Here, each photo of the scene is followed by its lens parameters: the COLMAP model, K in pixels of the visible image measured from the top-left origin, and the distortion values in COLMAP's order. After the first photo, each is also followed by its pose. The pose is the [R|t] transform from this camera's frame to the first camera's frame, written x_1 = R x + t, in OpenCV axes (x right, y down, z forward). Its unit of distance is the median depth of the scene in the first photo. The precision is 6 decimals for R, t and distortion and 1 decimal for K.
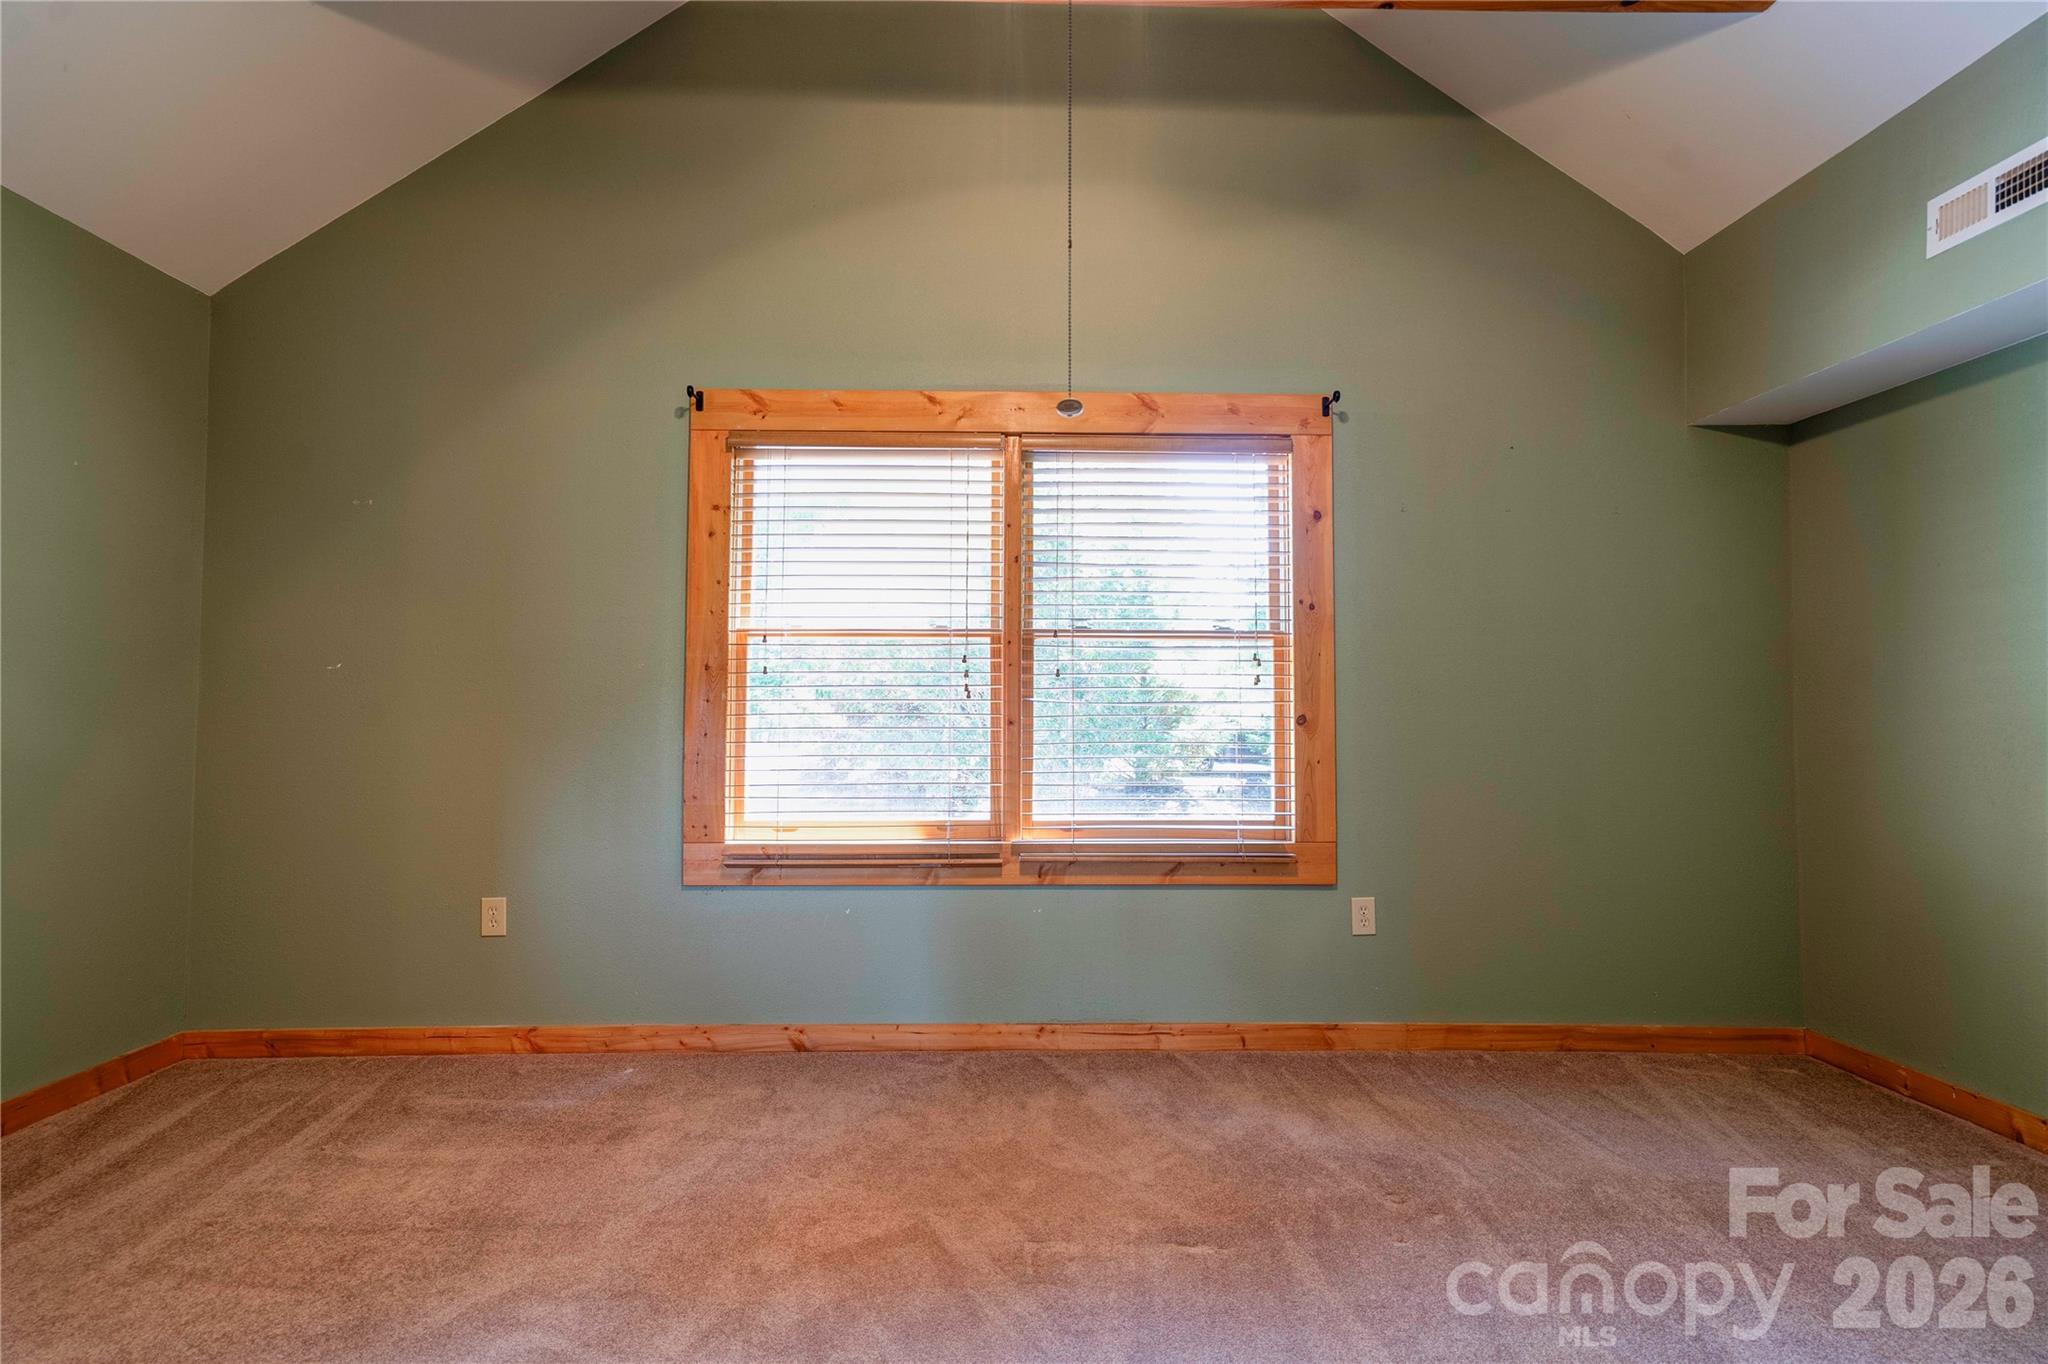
lens RADIAL K [[938.4, 0, 1017.8], [0, 938.4, 677.6], [0, 0, 1]] dist [-0.003971, 0.013531]
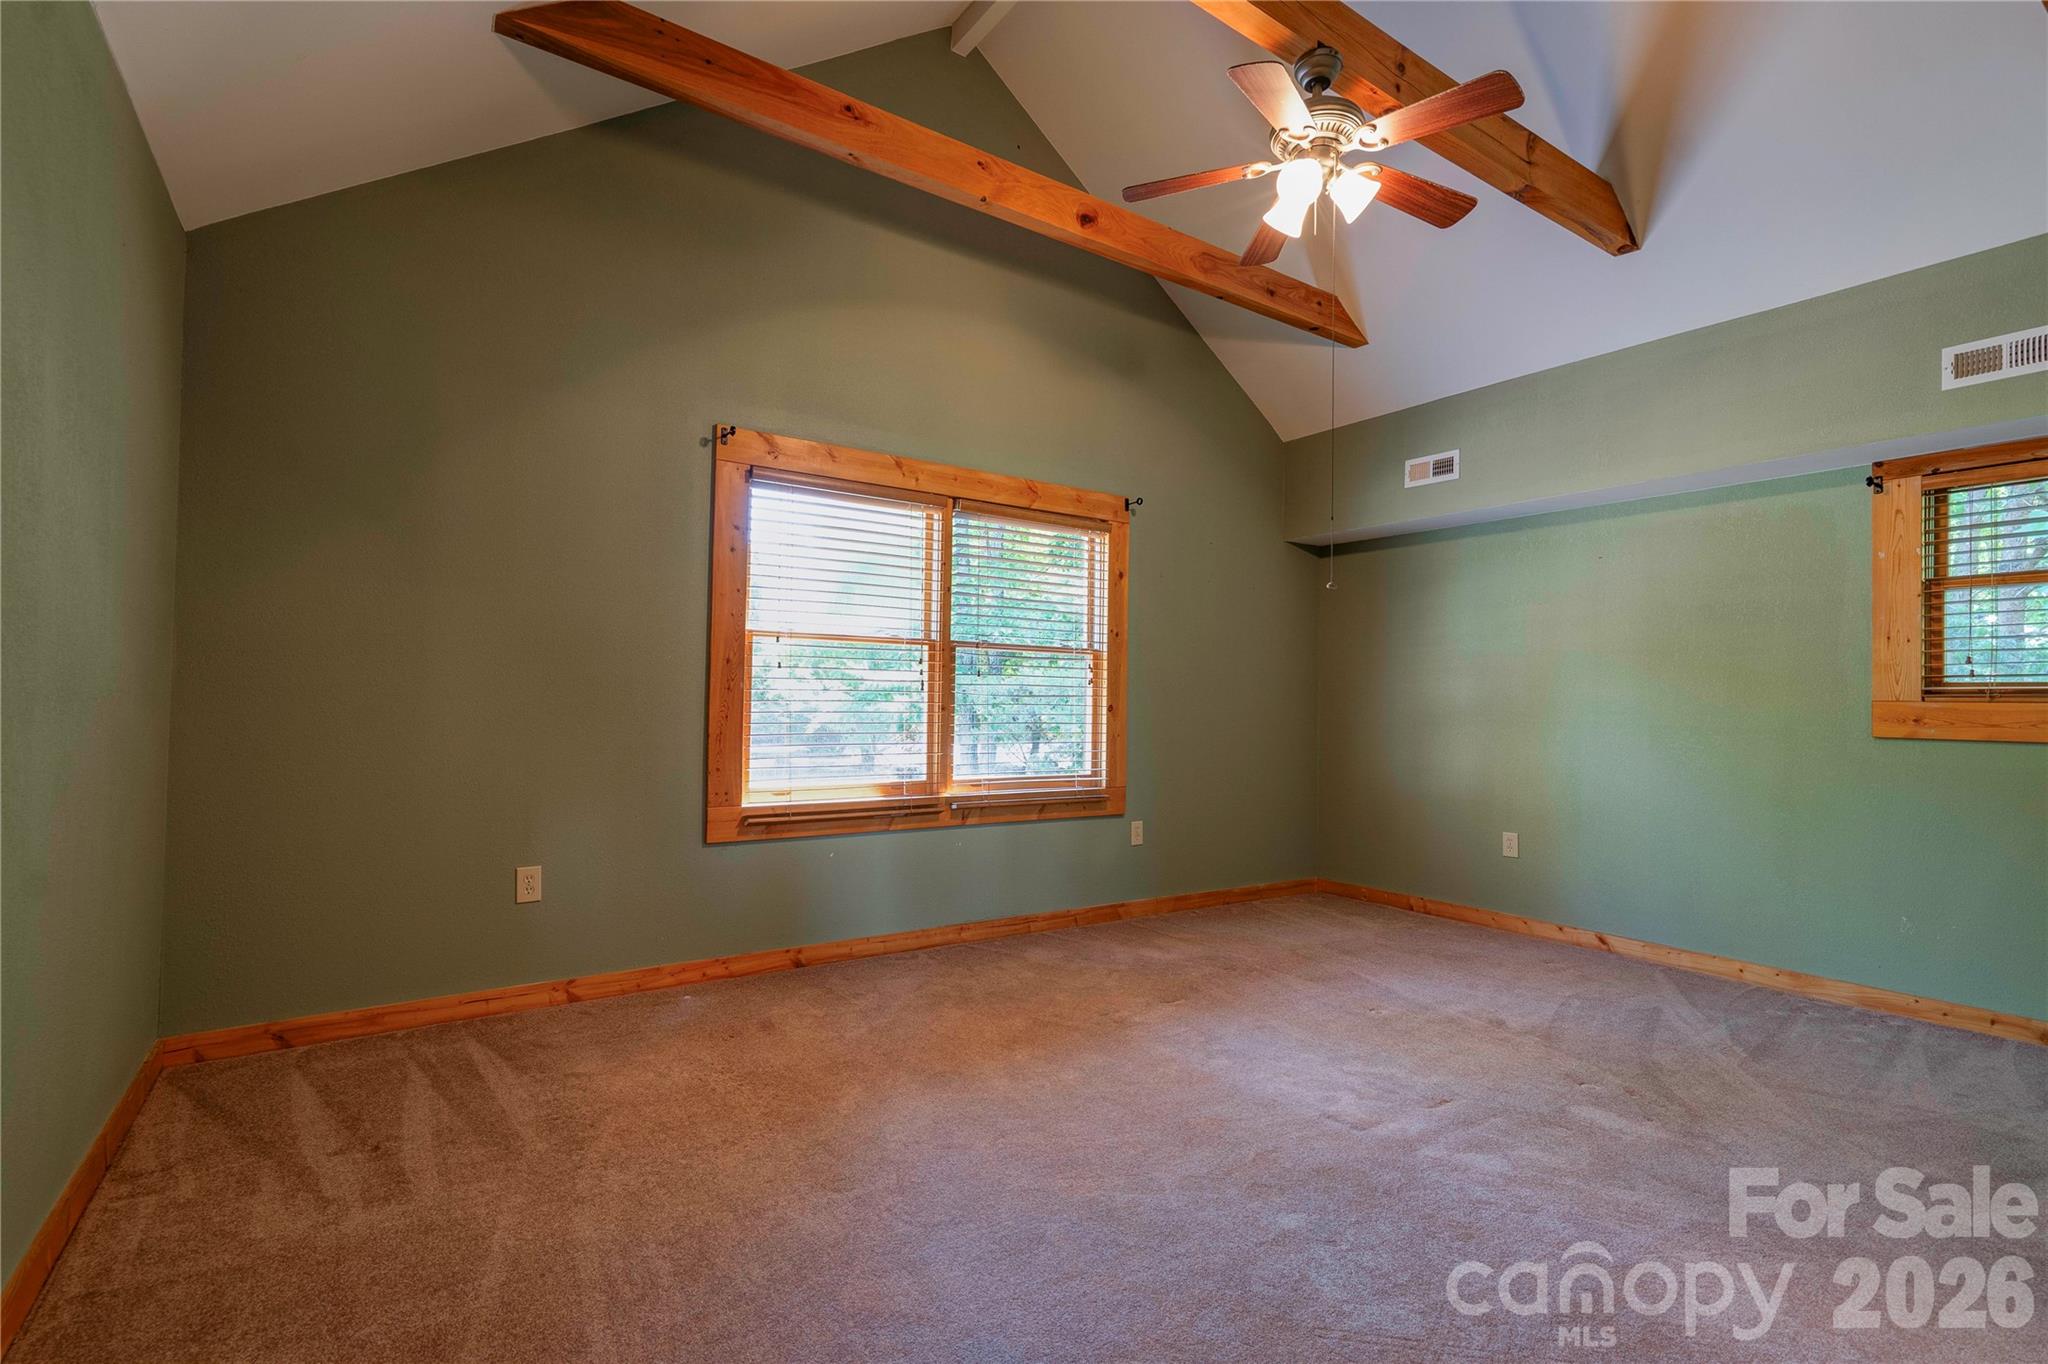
lens RADIAL K [[938.4, 0, 1017.8], [0, 938.4, 677.6], [0, 0, 1]] dist [-0.003971, 0.013531]
pose [[0.839026, 0.024358, 0.543546, -0.669339], [-0.032876, 0.999442, 0.005960, -0.009063], [-0.543097, -0.022871, 0.839358, -0.208529]]
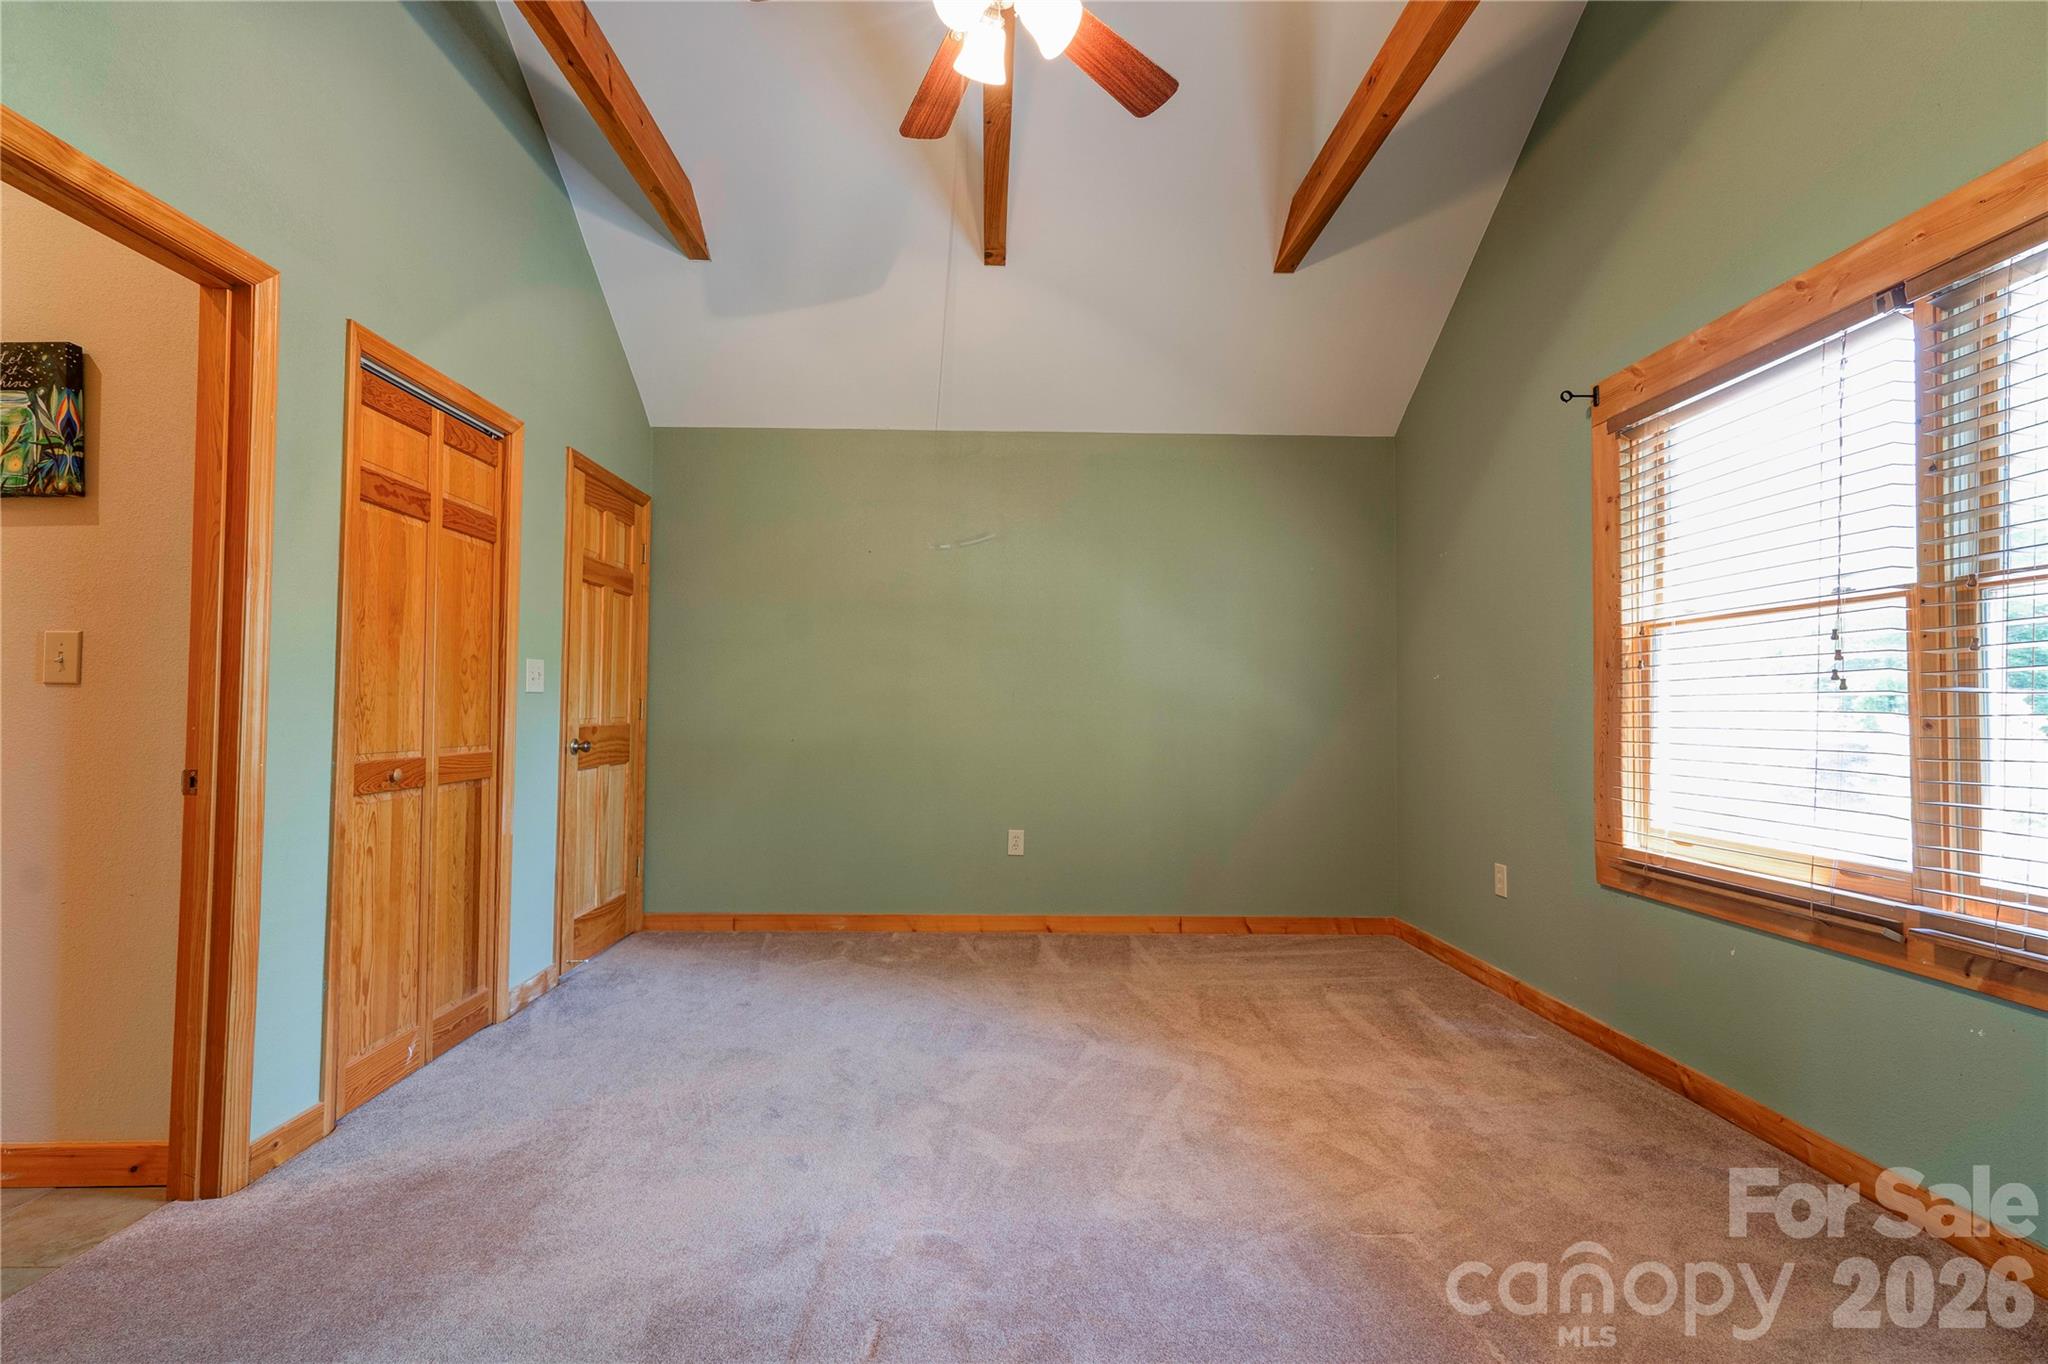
lens RADIAL K [[962.2, 0, 1024.0], [0, 962.2, 682.0], [0, 0, 1]] dist [0.000494, 0.015759]
pose [[0.007539, -0.030684, -0.999501, 0.668164], [0.022687, 0.999277, -0.030506, 0.024488], [0.999714, -0.022446, 0.008229, 0.378677]]
